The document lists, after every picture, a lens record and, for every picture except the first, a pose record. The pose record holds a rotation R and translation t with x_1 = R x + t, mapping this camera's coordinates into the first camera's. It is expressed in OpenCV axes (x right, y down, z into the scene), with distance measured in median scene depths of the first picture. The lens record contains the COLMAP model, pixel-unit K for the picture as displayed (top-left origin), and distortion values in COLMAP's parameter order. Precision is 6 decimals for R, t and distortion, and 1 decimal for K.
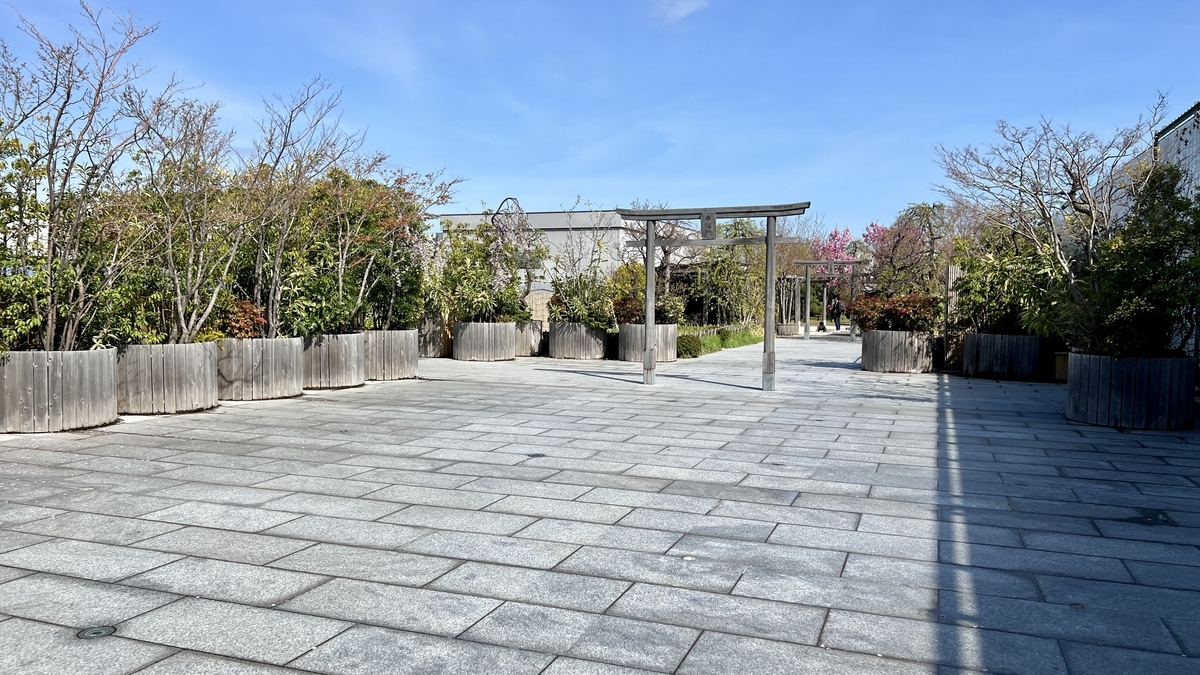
lens RADIAL K [[899.3, 0, 600.5], [0, 899.3, 339.0], [0, 0, 1]] dist [0.045538, -0.050865]
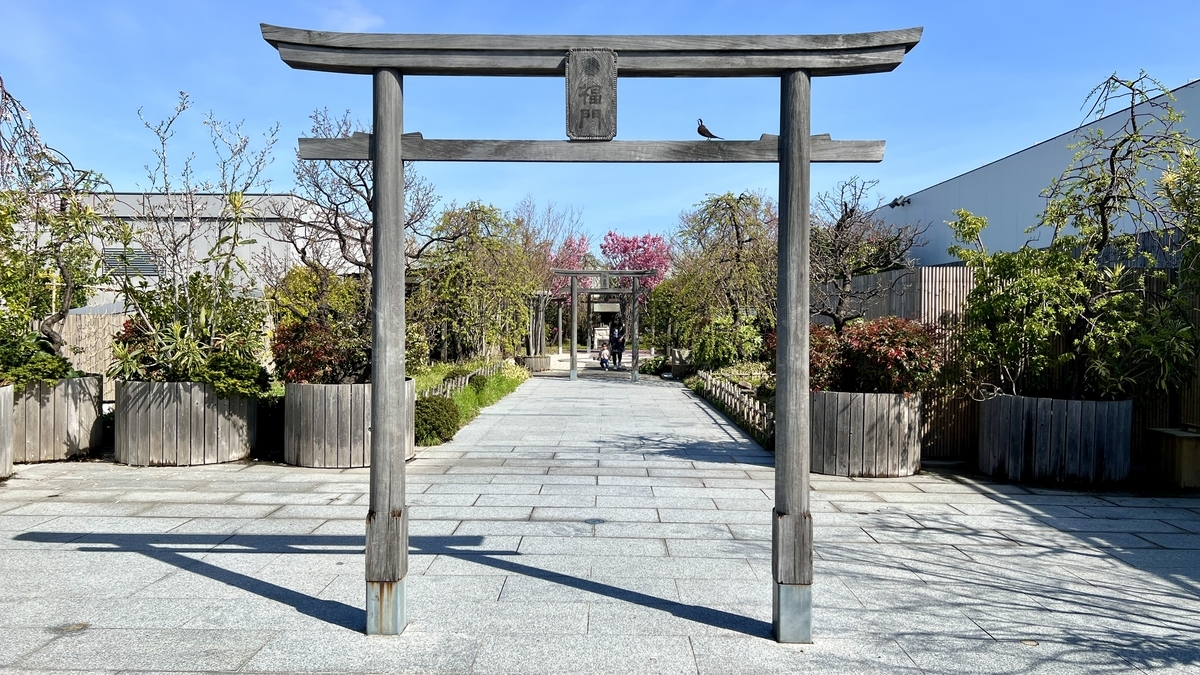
lens RADIAL K [[899.3, 0, 618.8], [0, 899.3, 339.2], [0, 0, 1]] dist [0.045538, -0.050865]
pose [[0.934013, -0.006134, 0.357187, 0.015033], [0.013777, 0.999727, -0.018858, -0.027741], [-0.356974, 0.022534, 0.933842, 0.511381]]
